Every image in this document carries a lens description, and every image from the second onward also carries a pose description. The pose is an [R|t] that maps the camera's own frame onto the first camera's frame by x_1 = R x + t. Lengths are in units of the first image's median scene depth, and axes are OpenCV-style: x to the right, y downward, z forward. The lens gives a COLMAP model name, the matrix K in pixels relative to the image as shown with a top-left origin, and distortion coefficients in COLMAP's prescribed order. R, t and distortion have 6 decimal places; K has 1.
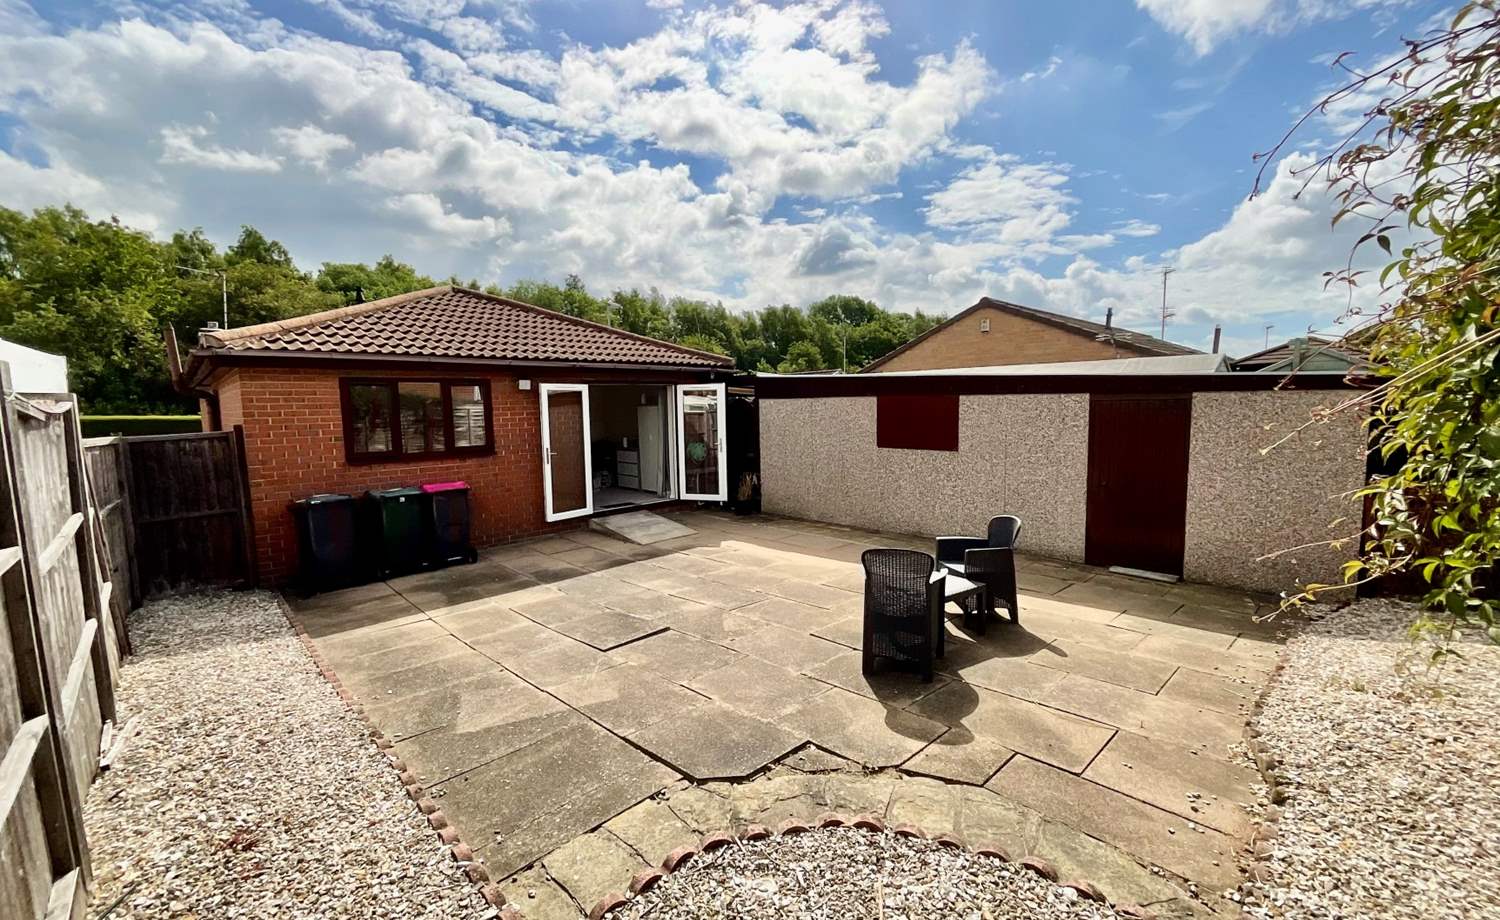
lens RADIAL K [[603.2, 0, 750.0], [0, 603.2, 460.0], [0, 0, 1]] dist [-0.002151, -0.000262]
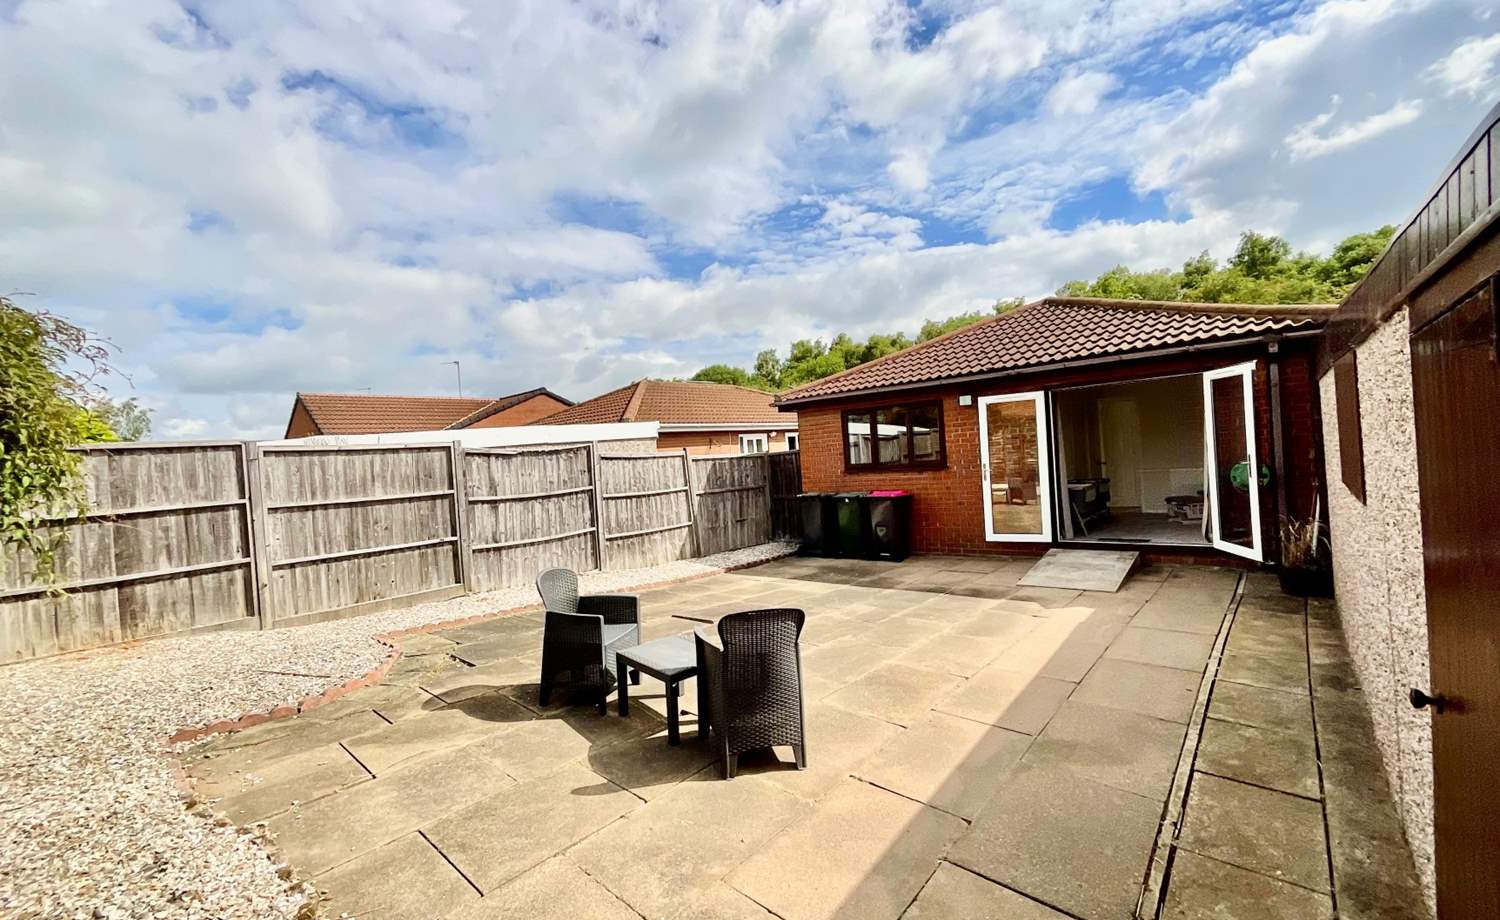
lens RADIAL K [[591.8, 0, 754.6], [0, 591.8, 508.5], [0, 0, 1]] dist [0.003646, 0.000213]
pose [[0.097592, 0.103736, -0.989805, 0.688259], [-0.023514, 0.994516, 0.101911, -0.045043], [0.994949, 0.013328, 0.099496, 0.657140]]
